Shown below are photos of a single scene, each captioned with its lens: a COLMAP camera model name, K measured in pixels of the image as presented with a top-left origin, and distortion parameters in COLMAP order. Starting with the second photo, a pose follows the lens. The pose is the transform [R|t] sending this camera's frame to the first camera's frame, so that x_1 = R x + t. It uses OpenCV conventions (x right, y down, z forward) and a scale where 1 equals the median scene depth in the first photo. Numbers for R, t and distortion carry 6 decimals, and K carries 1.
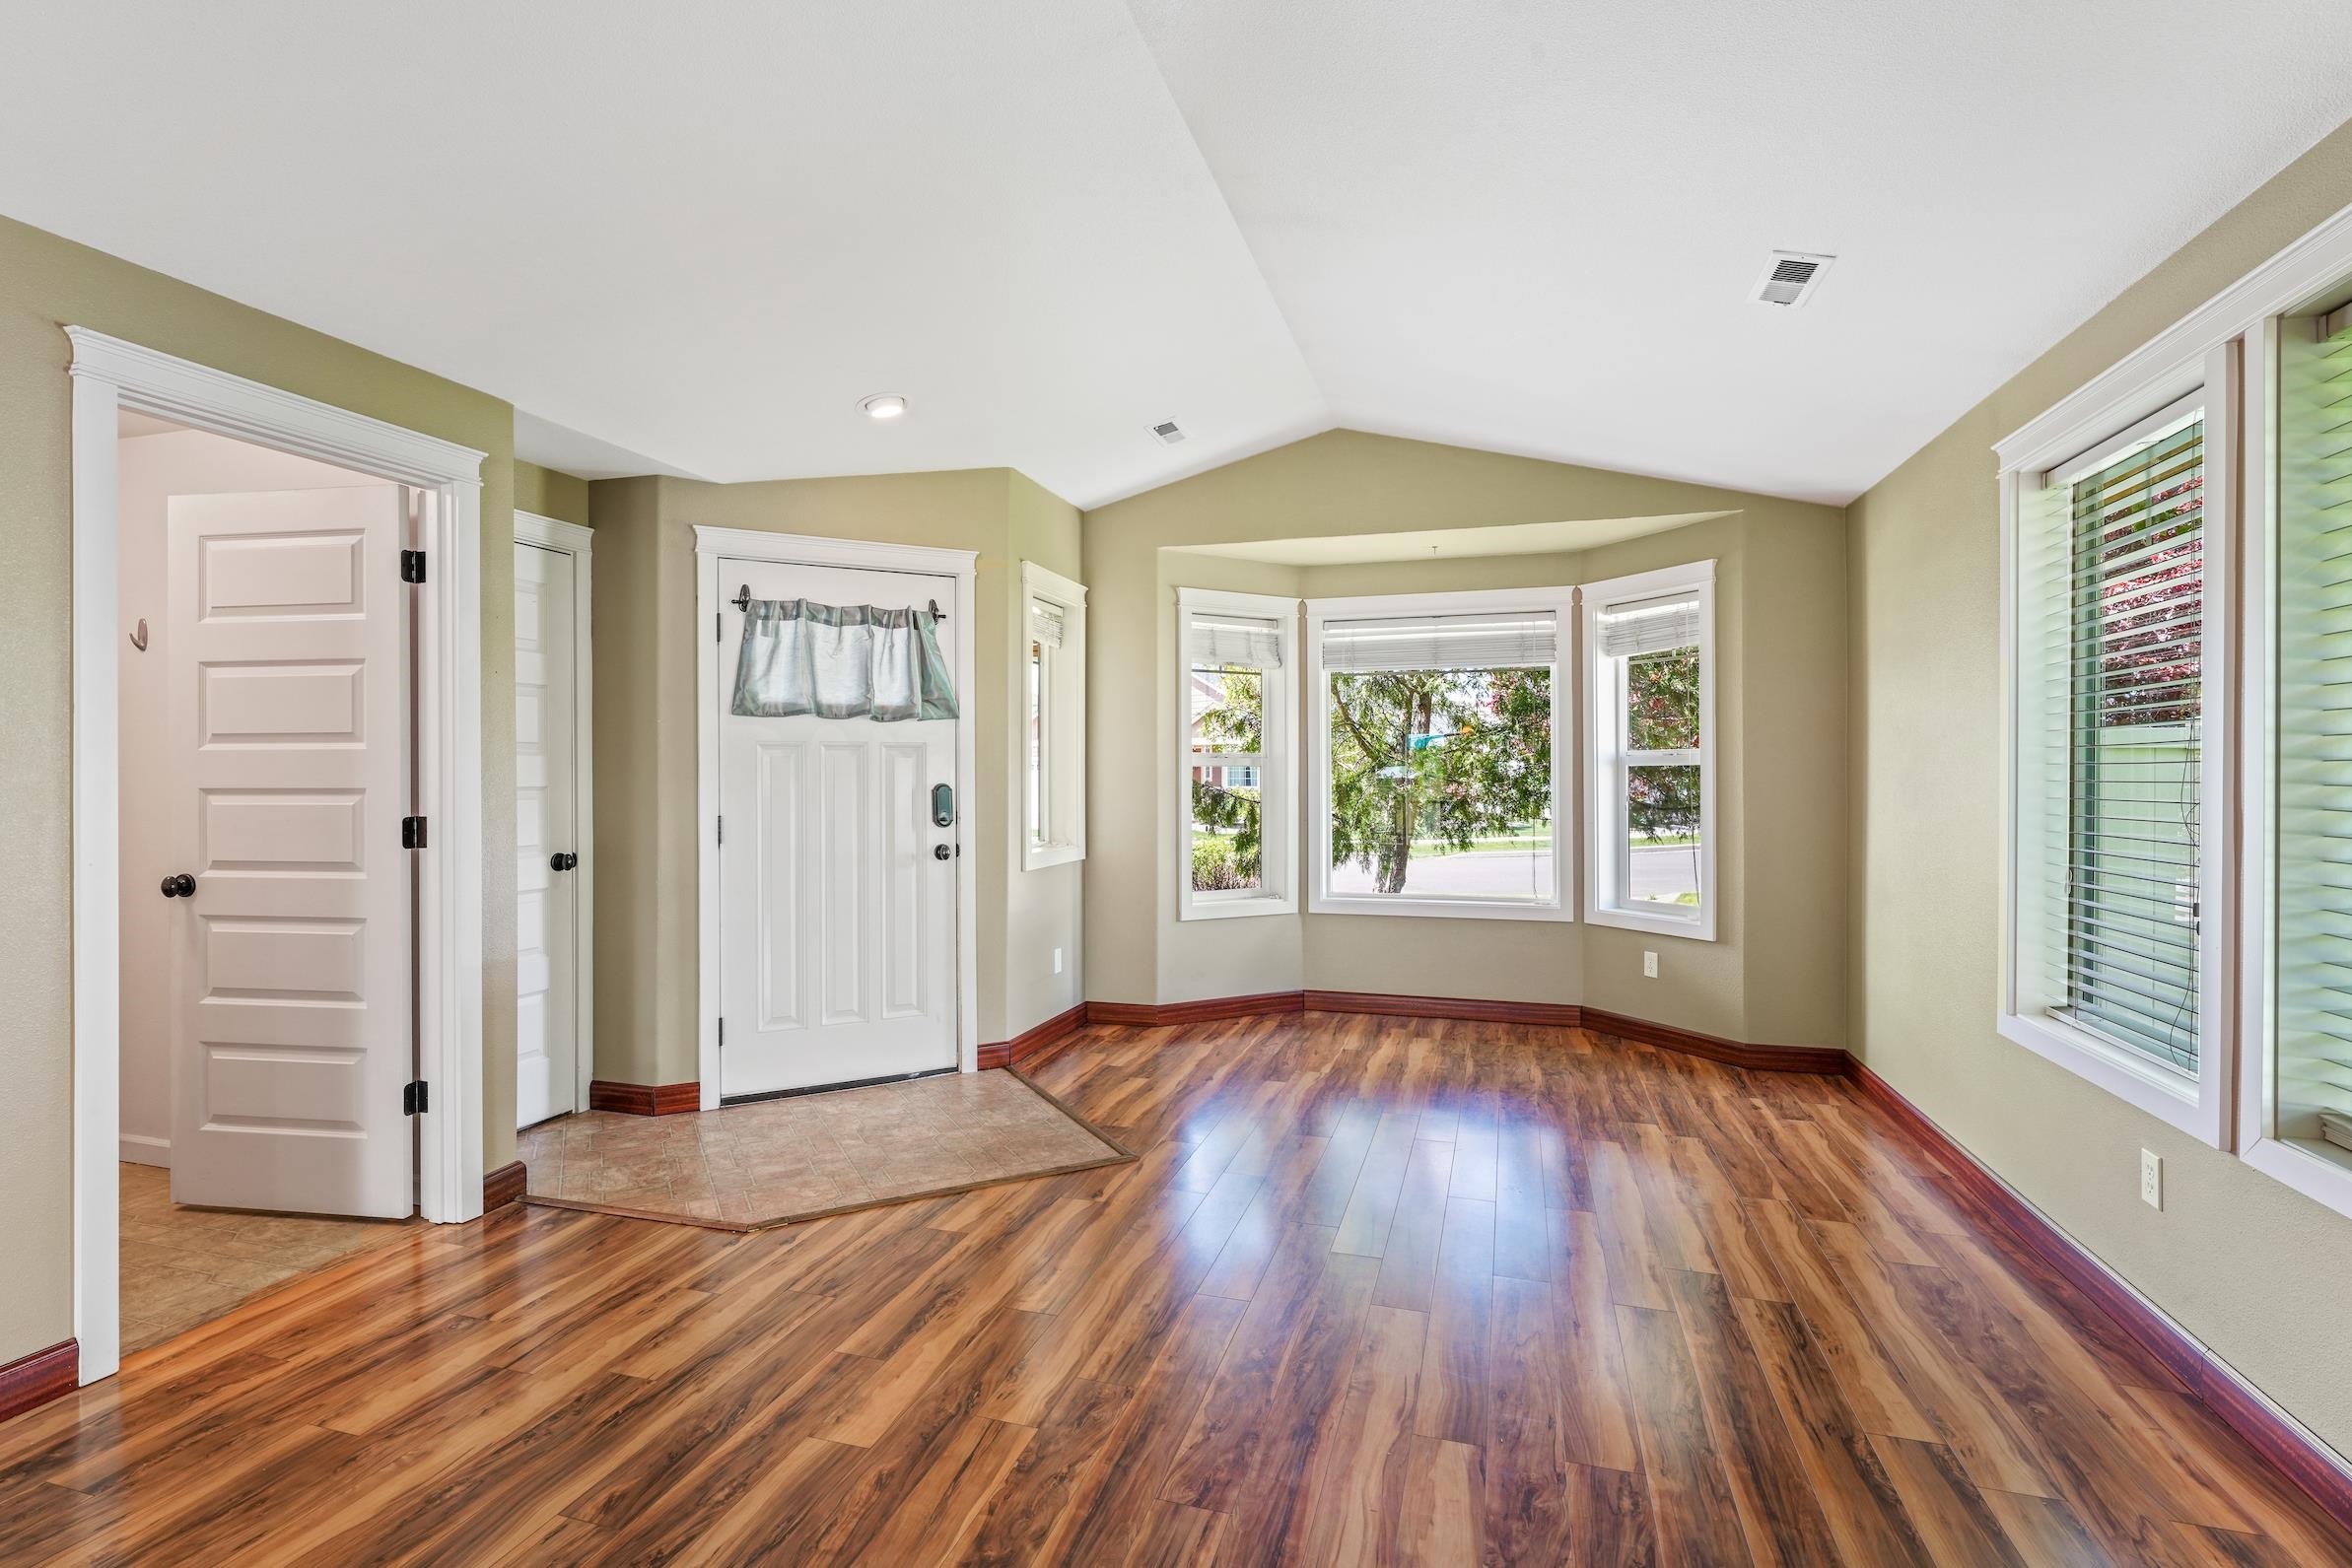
lens RADIAL K [[1091.5, 0, 1171.1], [0, 1091.5, 784.3], [0, 0, 1]] dist [0.000783, -0.001456]
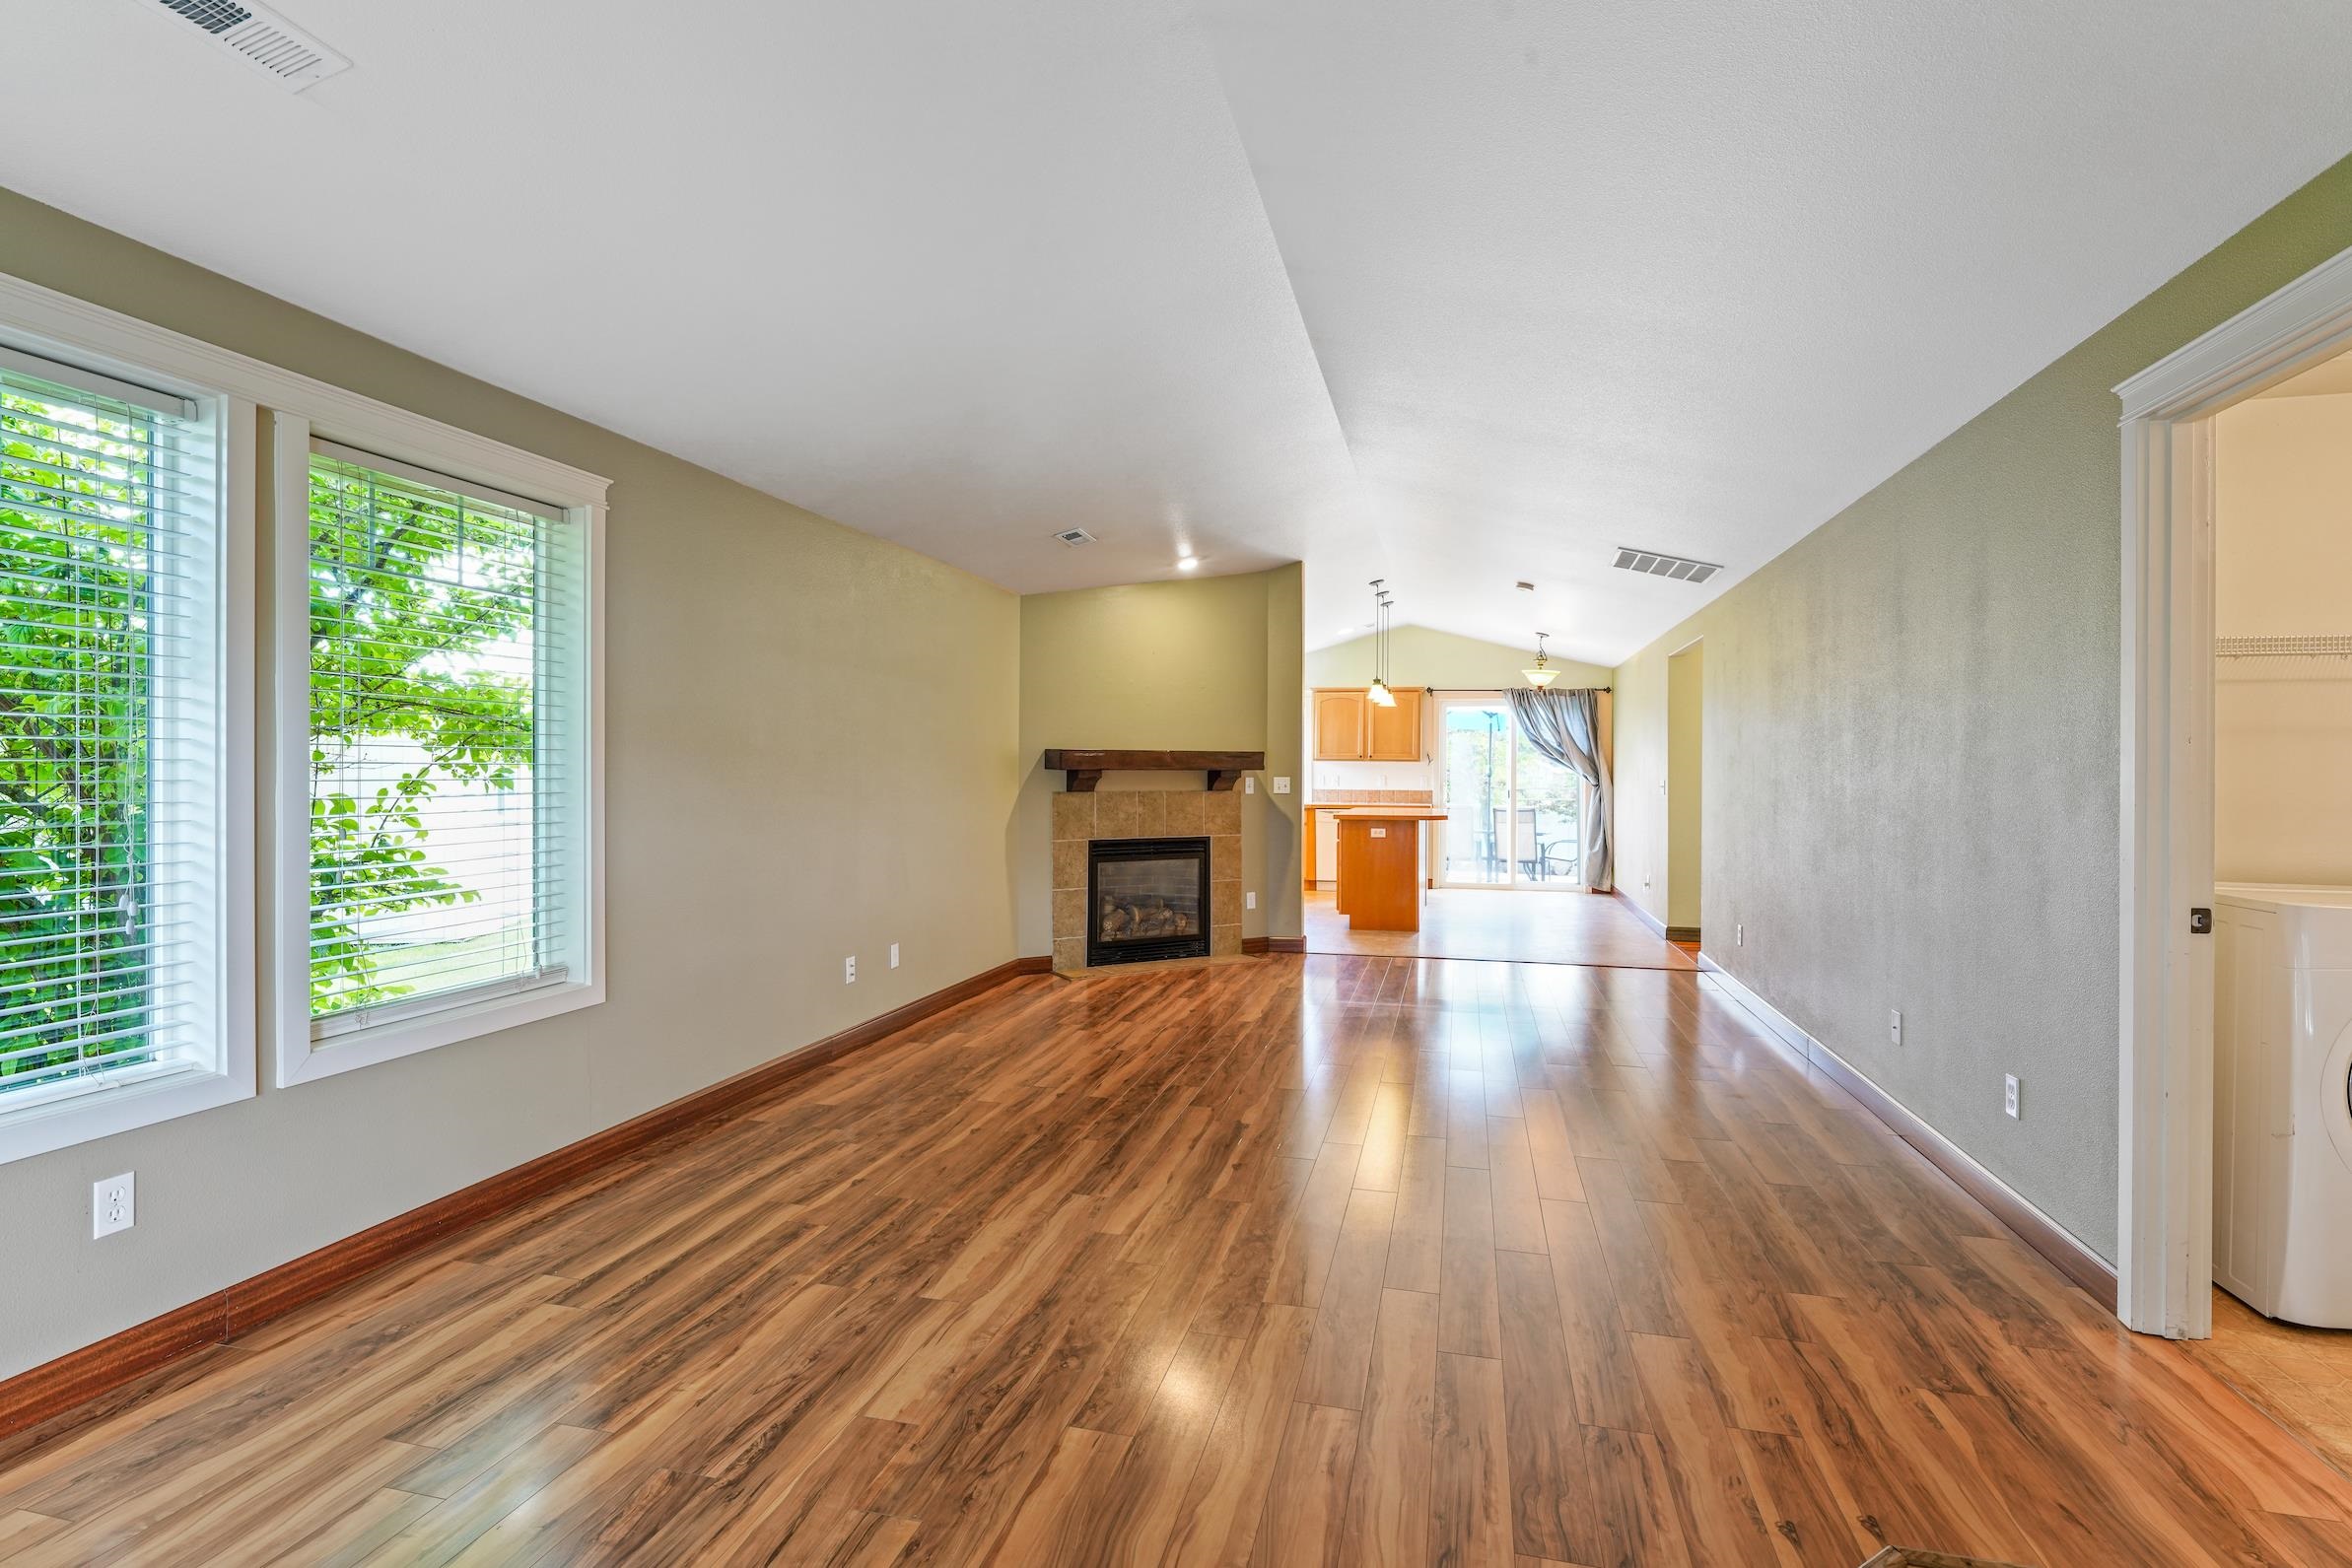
lens RADIAL K [[1118.1, 0, 1197.0], [0, 1118.1, 779.4], [0, 0, 1]] dist [0.002570, 0.000266]
pose [[-0.997357, -0.001809, -0.072636, 0.022581], [-0.002989, 0.999865, 0.016142, -0.012806], [0.072597, 0.016317, -0.997228, 1.113453]]
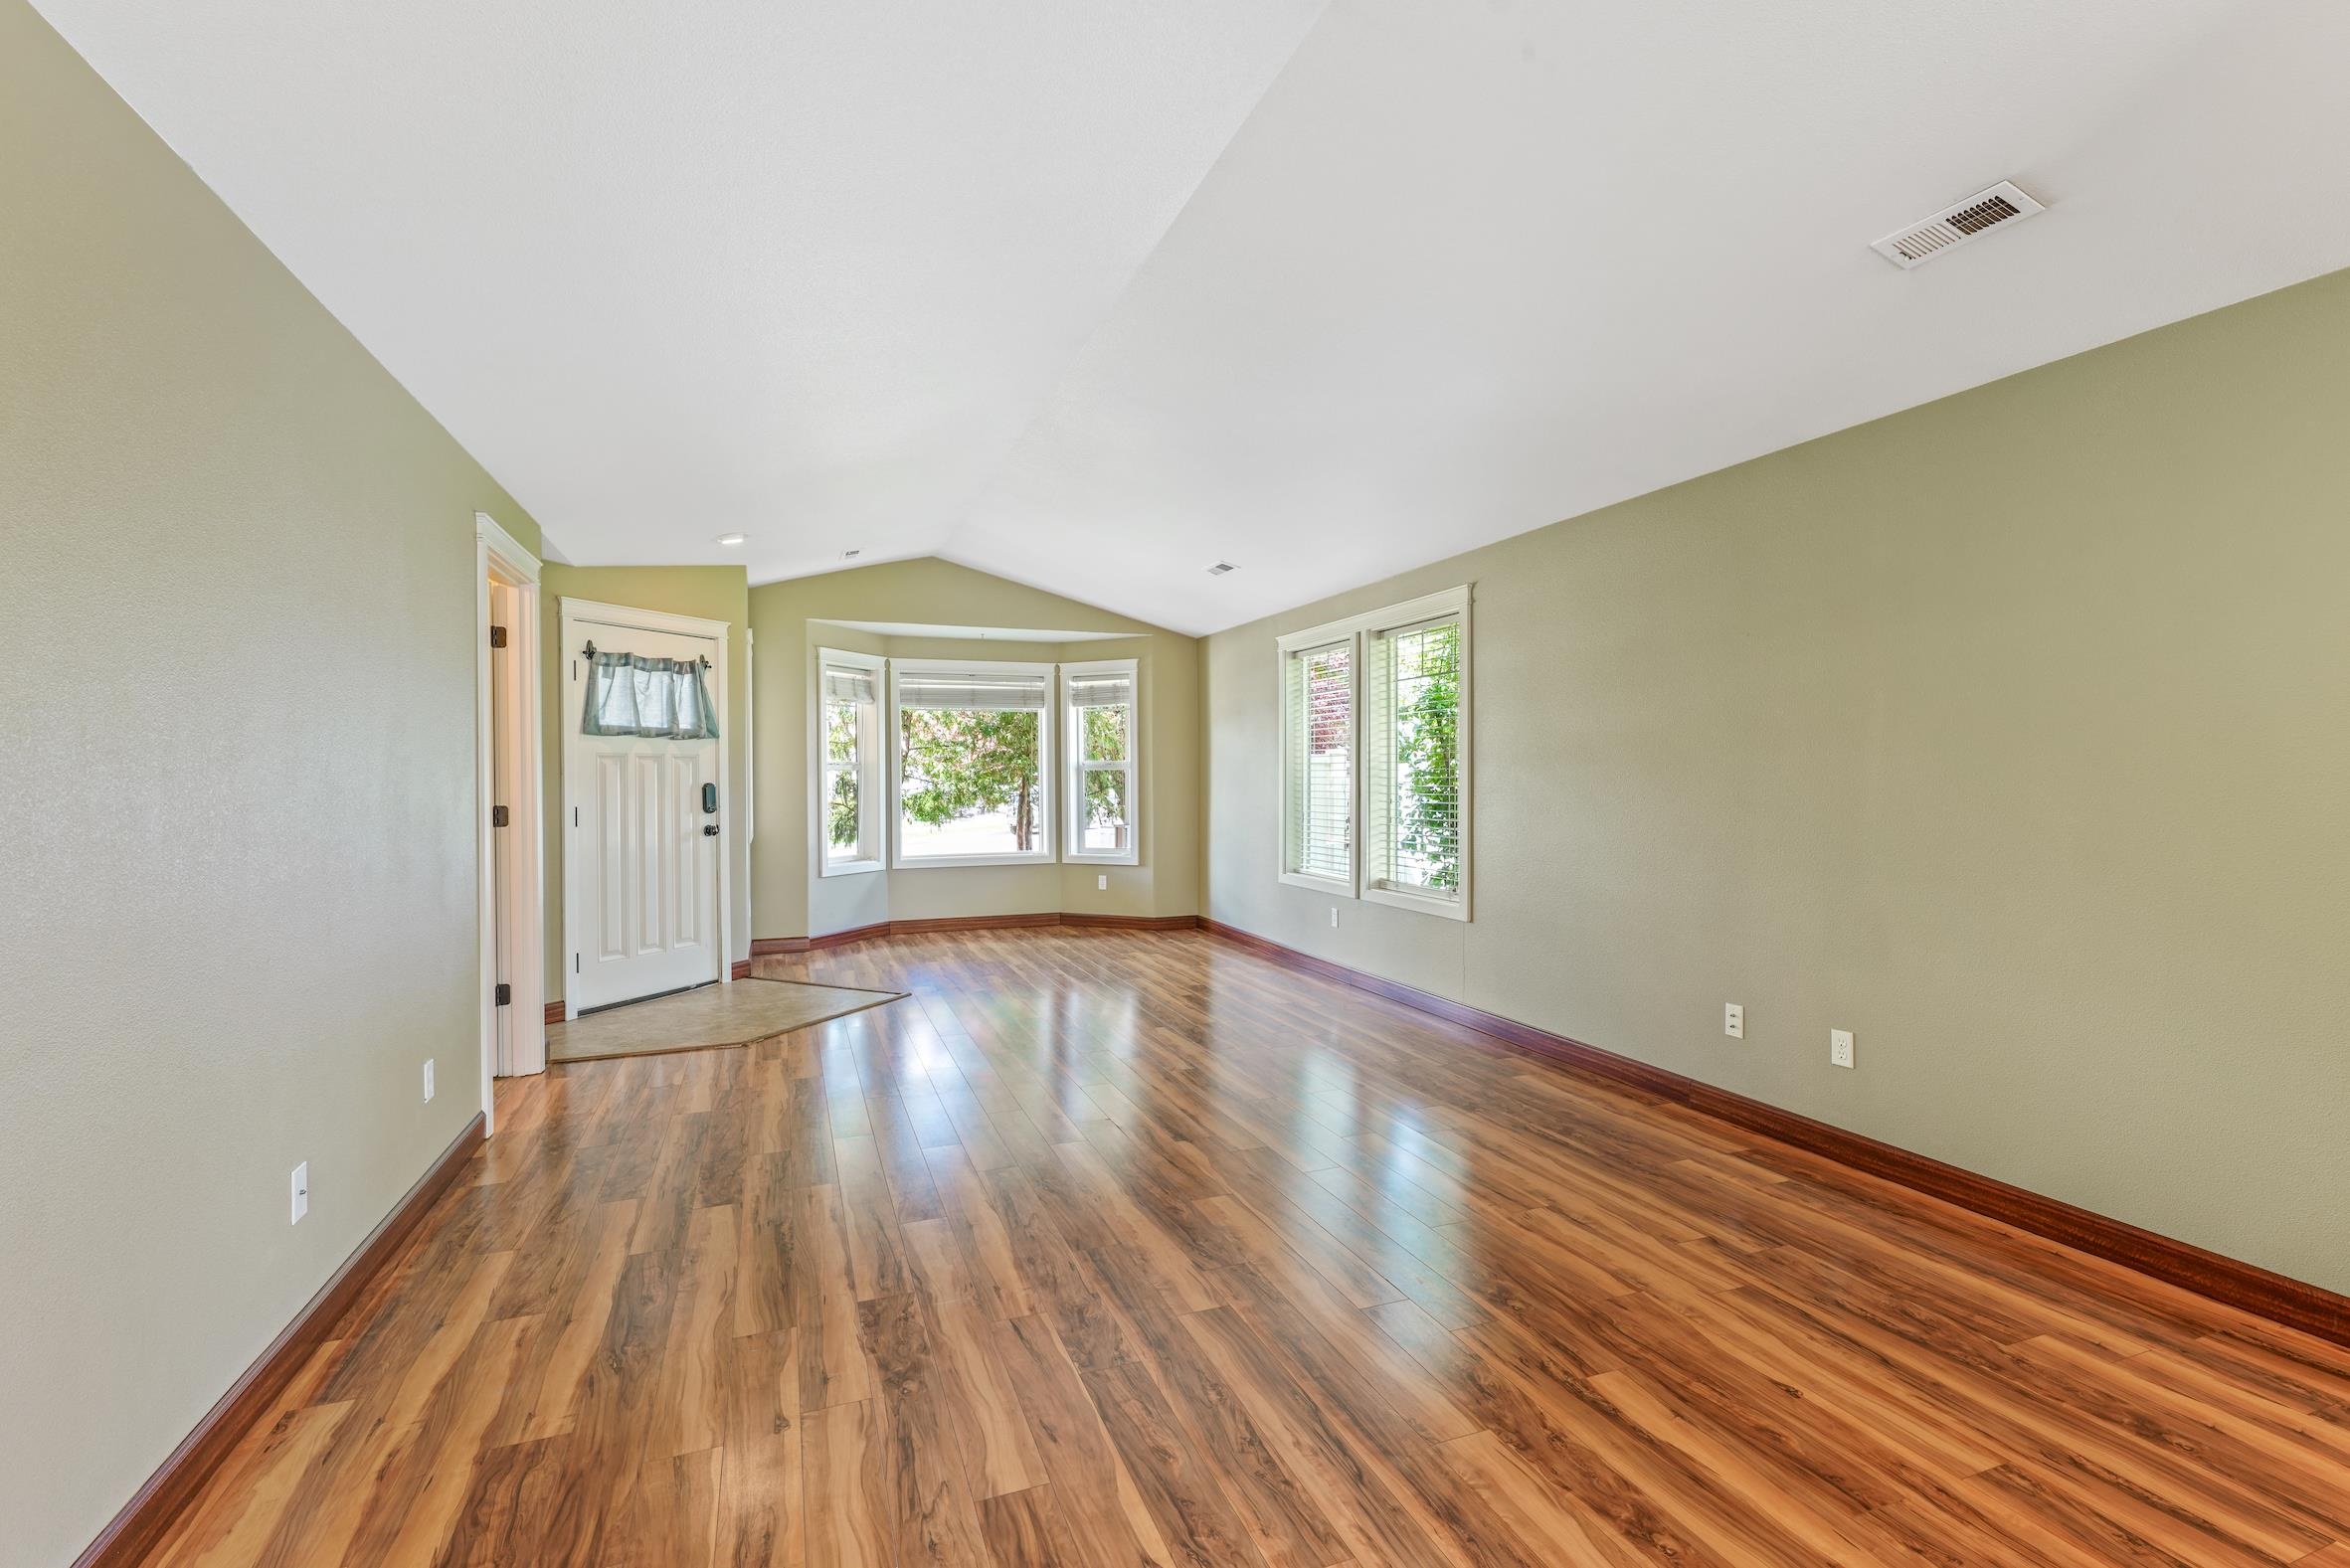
lens RADIAL K [[1090.6, 0, 1173.5], [0, 1090.6, 778.7], [0, 0, 1]] dist [0.000783, -0.001456]
pose [[0.789408, -0.004088, 0.613855, -0.639955], [0.008115, 0.999960, -0.003777, 0.004257], [-0.613815, 0.007962, 0.789409, -0.534498]]
